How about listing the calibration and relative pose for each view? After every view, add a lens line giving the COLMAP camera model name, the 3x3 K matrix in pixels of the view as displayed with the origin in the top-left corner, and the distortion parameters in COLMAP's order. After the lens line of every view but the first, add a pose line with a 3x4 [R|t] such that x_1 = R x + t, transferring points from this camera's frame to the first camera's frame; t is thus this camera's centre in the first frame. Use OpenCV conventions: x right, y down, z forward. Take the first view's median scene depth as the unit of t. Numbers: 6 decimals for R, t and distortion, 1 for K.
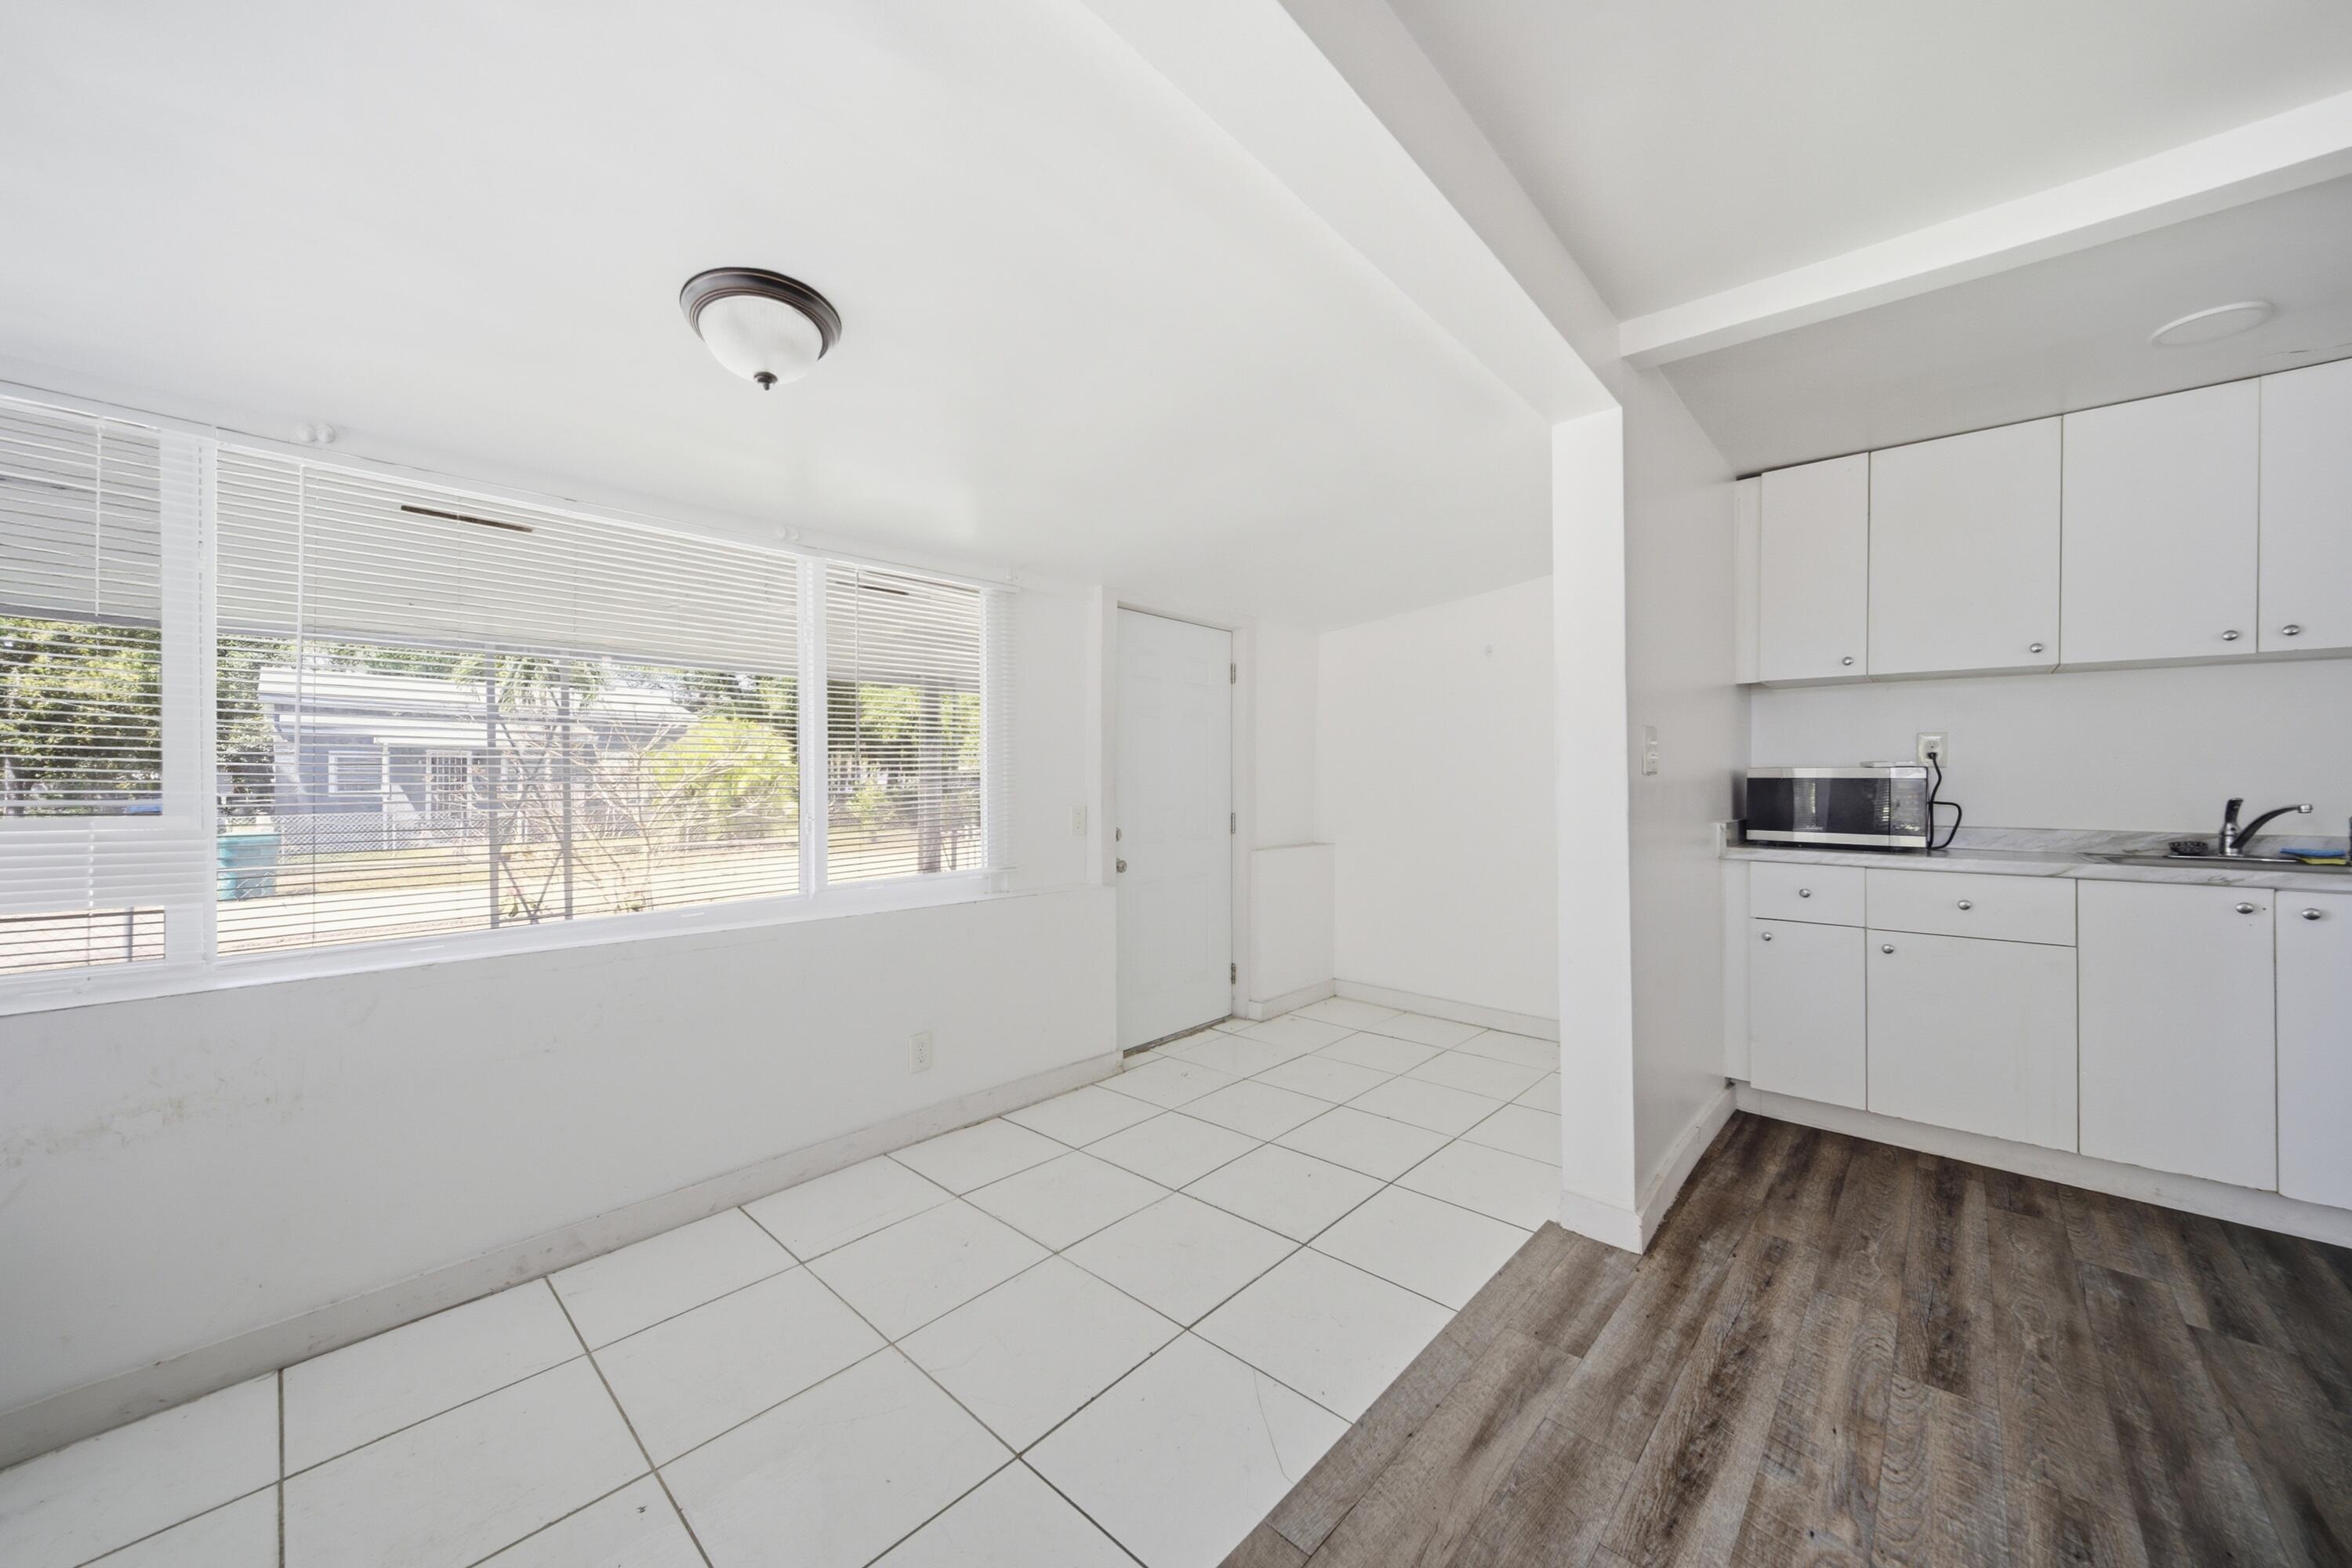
lens RADIAL K [[844.2, 0, 1180.5], [0, 844.2, 785.0], [0, 0, 1]] dist [0.011265, -0.006830]
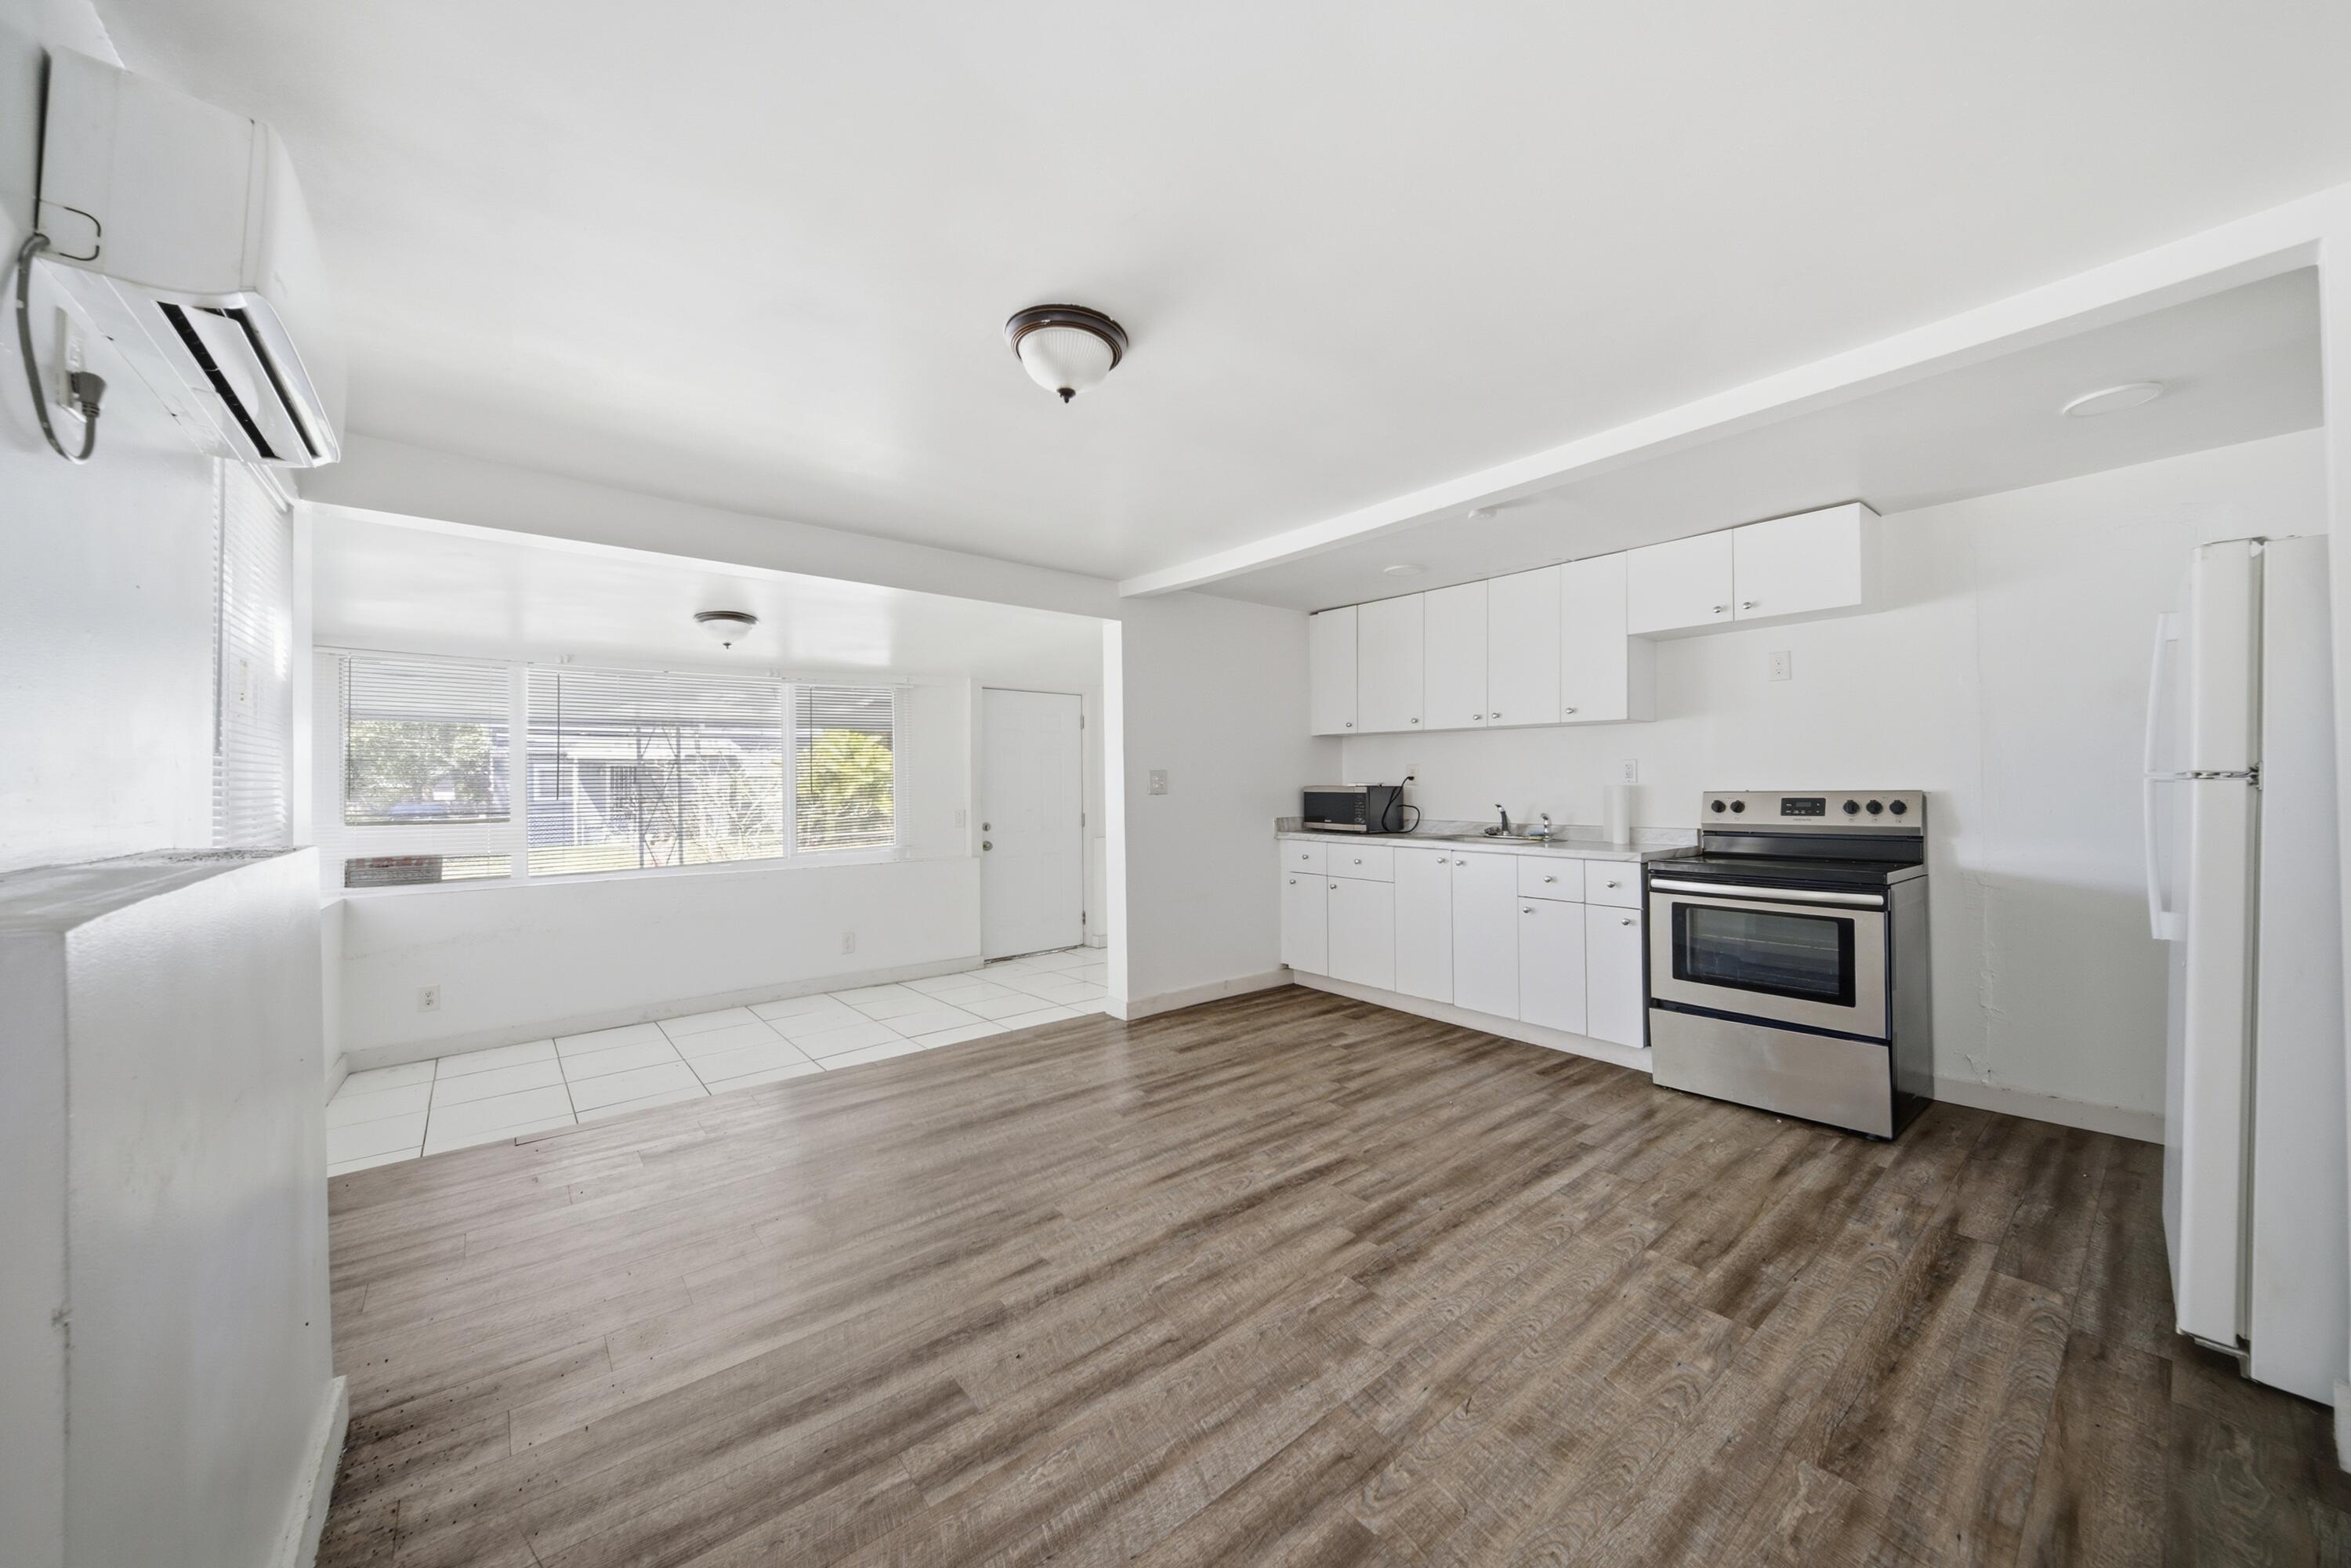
lens RADIAL K [[843.8, 0, 1180.0], [0, 843.8, 785.0], [0, 0, 1]] dist [0.011265, -0.006830]
pose [[0.991310, -0.009614, -0.131198, 0.722308], [0.009927, 0.999949, 0.001727, -0.031596], [0.131175, -0.003015, 0.991355, -0.816665]]
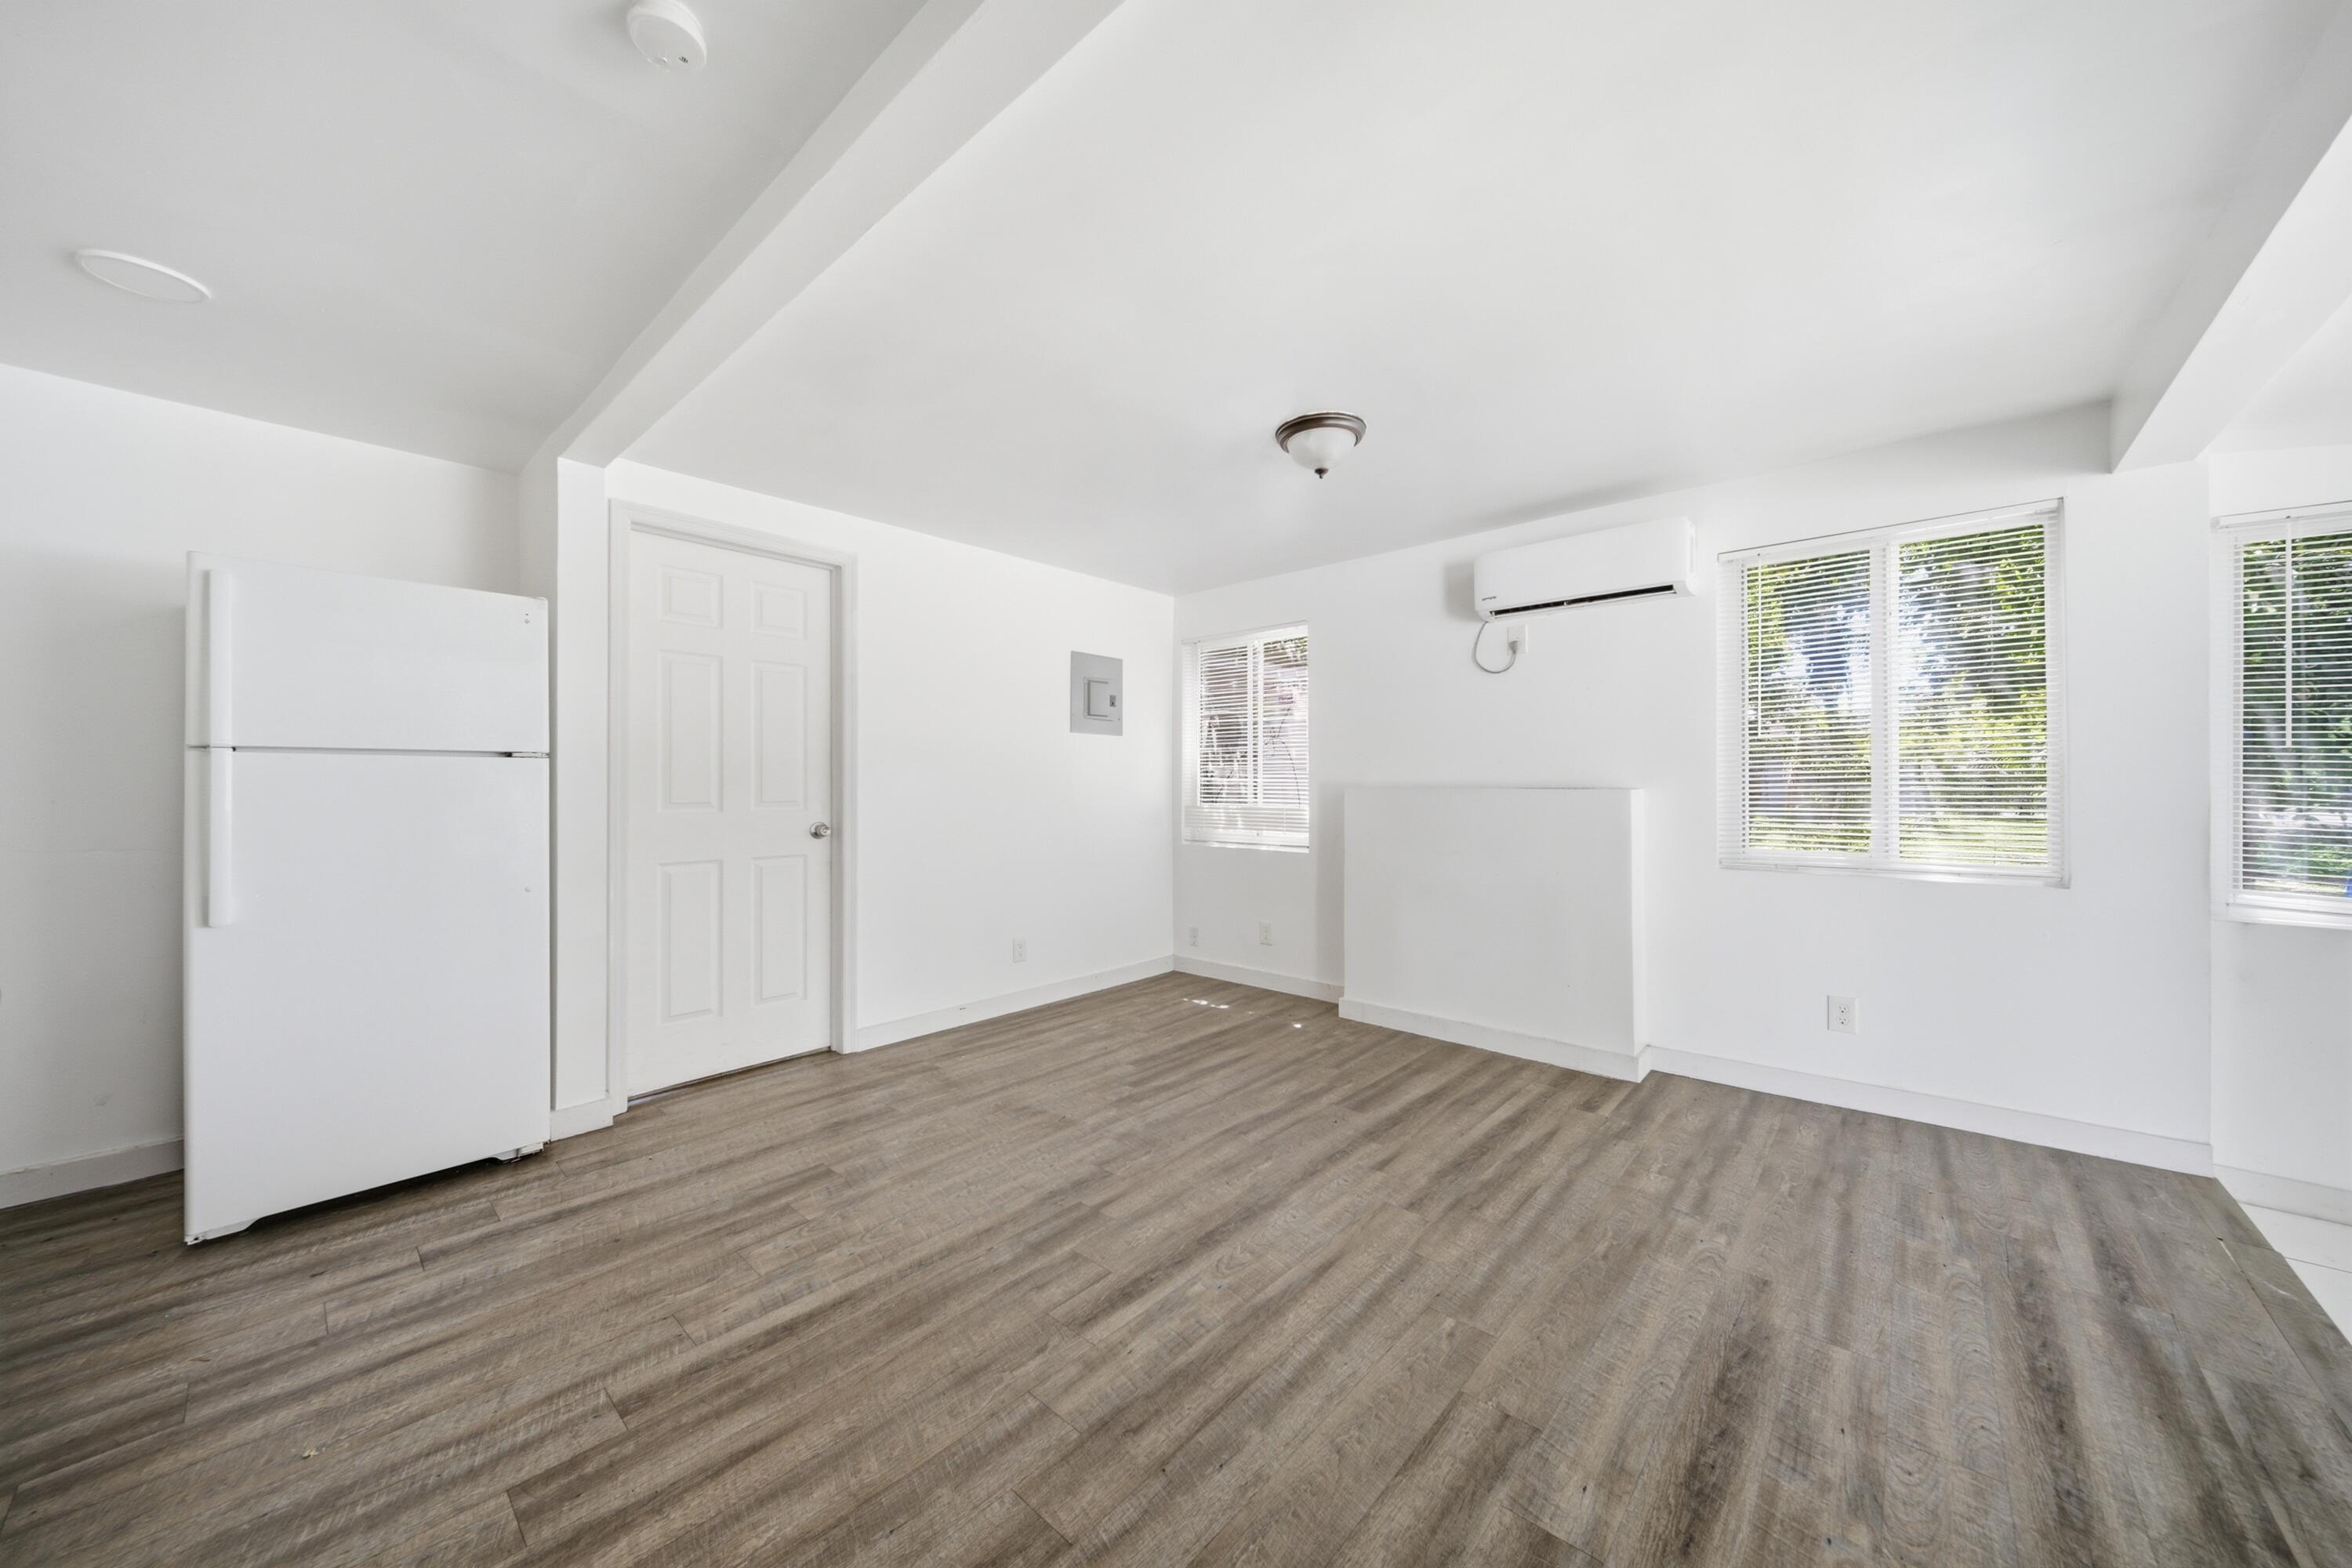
lens RADIAL K [[813.4, 0, 1176.0], [0, 813.4, 784.0], [0, 0, 1]] dist [0.001835, -0.005190]
pose [[-0.999804, -0.002543, -0.019649, 0.722274], [-0.002533, 0.999997, -0.000570, 0.001680], [0.019650, -0.000520, -0.999807, 0.845532]]
